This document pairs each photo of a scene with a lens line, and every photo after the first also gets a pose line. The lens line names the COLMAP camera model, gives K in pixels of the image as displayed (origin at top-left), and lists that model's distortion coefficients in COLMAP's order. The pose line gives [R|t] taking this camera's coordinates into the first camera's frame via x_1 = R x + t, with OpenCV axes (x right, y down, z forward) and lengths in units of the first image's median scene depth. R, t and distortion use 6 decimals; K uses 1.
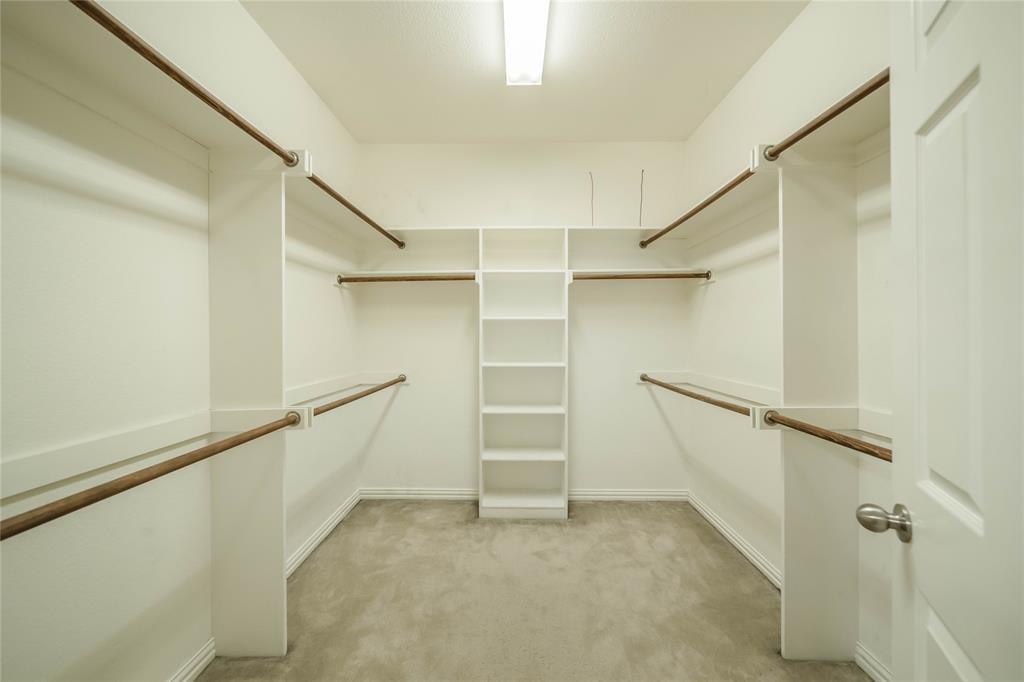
lens RADIAL K [[361.8, 0, 509.9], [0, 361.8, 335.6], [0, 0, 1]] dist [0.000216, -0.000027]
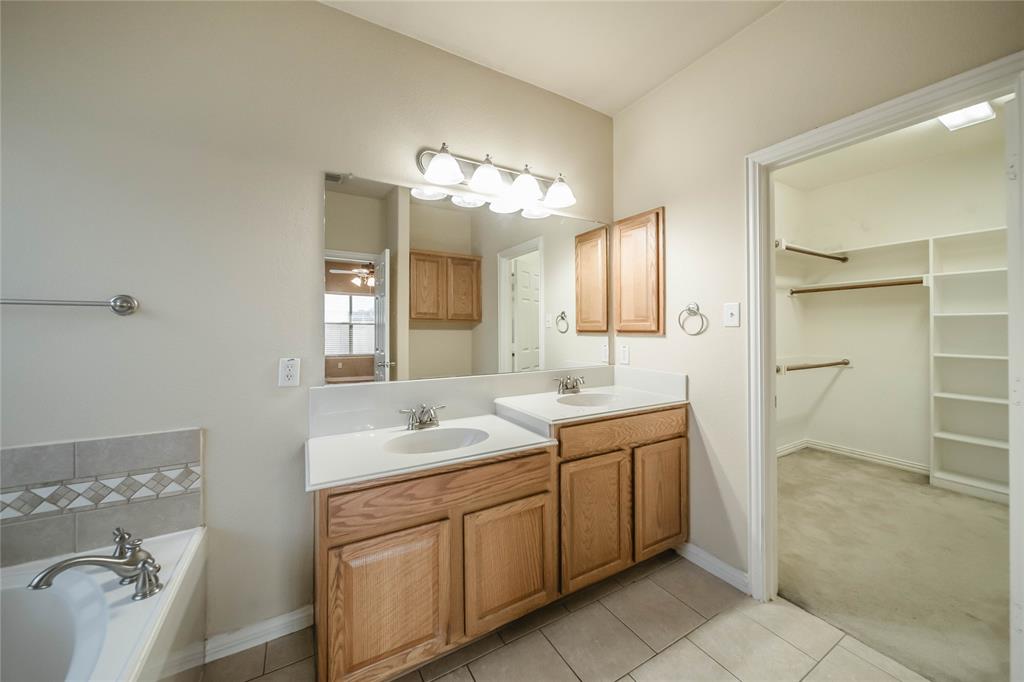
lens RADIAL K [[368.4, 0, 514.4], [0, 368.4, 327.1], [0, 0, 1]] dist [-0.001405, -0.000162]
pose [[0.518977, -0.005071, -0.854773, 0.235962], [-0.005501, 0.999942, -0.009272, 0.009521], [0.854771, 0.009514, 0.518919, -0.772539]]
